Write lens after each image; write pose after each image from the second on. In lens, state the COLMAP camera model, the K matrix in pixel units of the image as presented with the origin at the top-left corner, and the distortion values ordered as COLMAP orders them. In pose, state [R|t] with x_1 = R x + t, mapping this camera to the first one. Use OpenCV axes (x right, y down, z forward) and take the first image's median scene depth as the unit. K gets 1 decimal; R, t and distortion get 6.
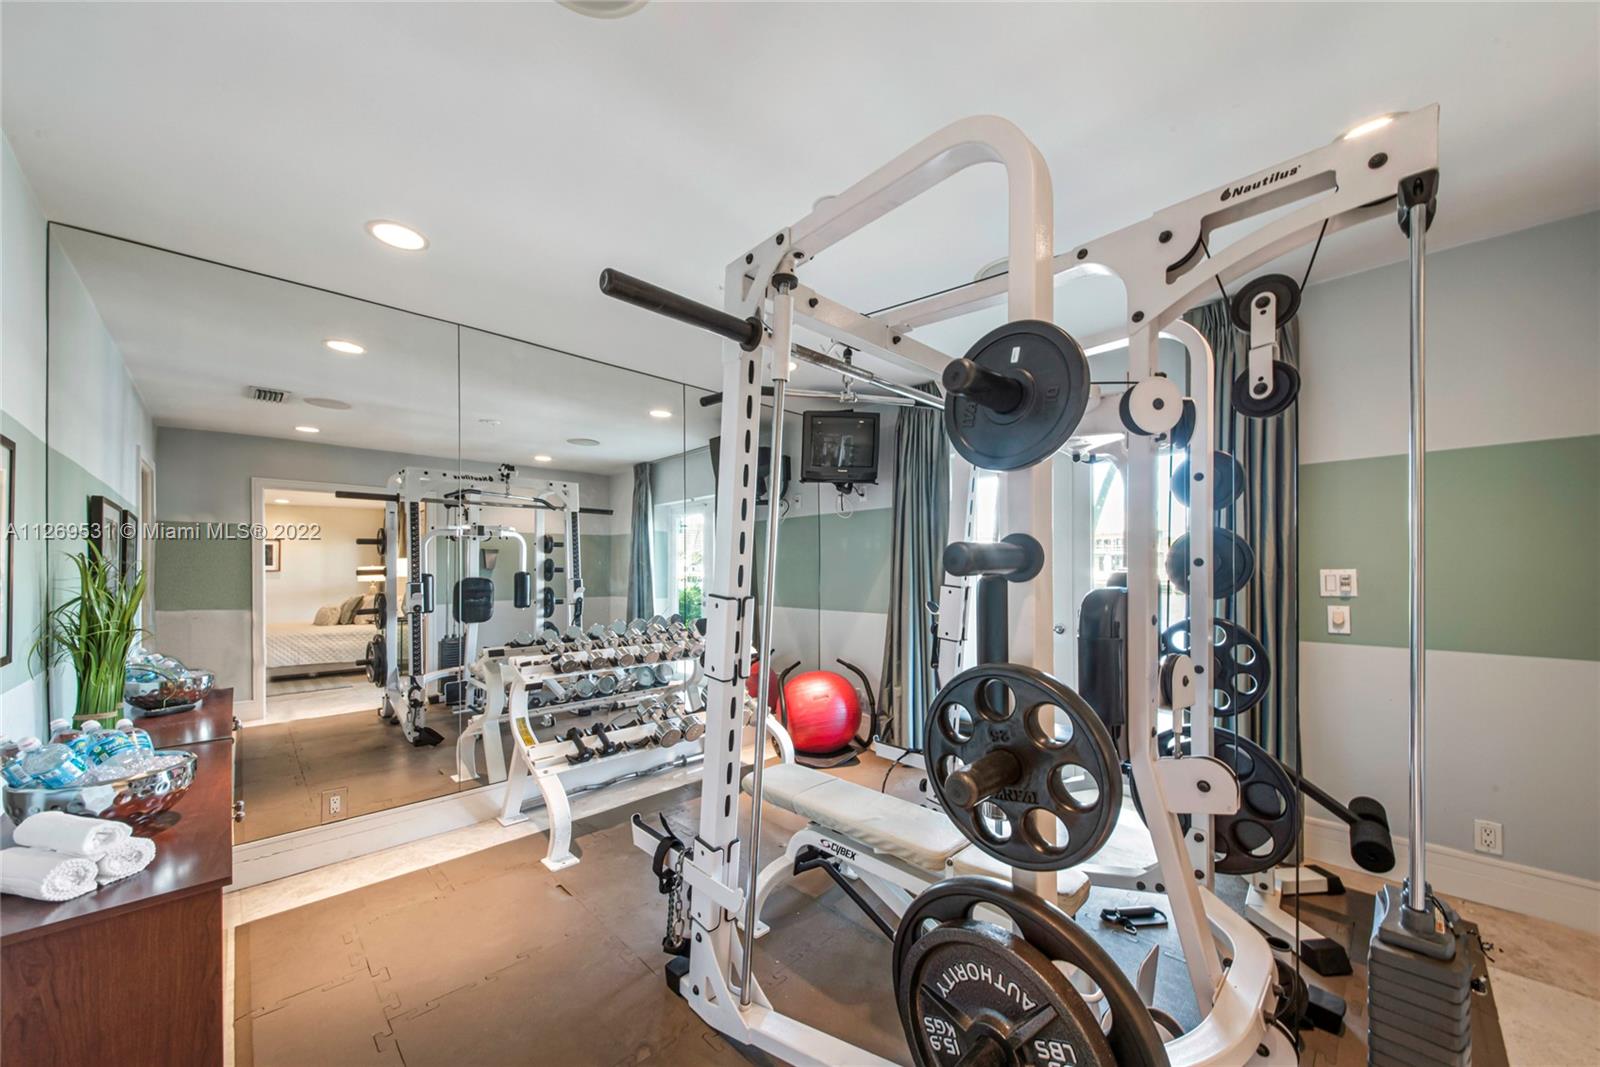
lens RADIAL K [[574.8, 0, 800.0], [0, 574.8, 533.5], [0, 0, 1]] dist [0.030402, -0.016594]
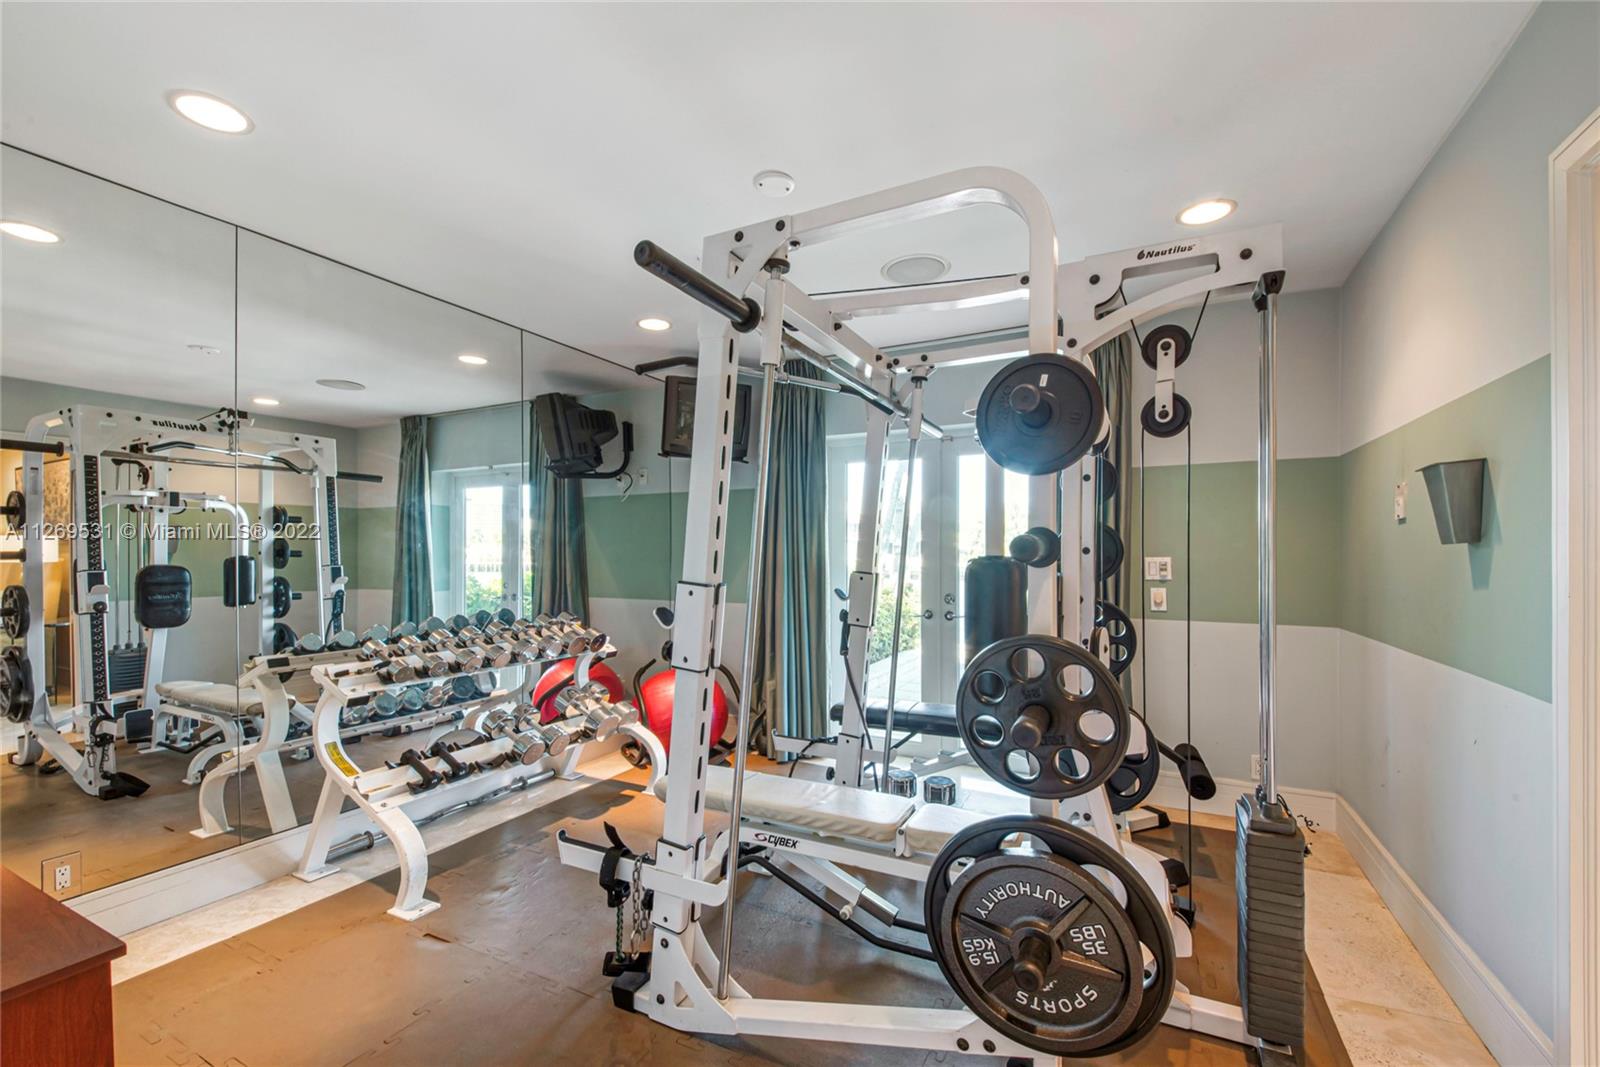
lens RADIAL K [[663.3, 0, 801.4], [0, 663.3, 511.6], [0, 0, 1]] dist [0.008513, -0.008869]
pose [[0.949225, 0.026666, 0.313467, -0.178350], [-0.025443, 0.999644, -0.007991, -0.002975], [-0.313569, -0.000391, 0.949565, -0.053685]]
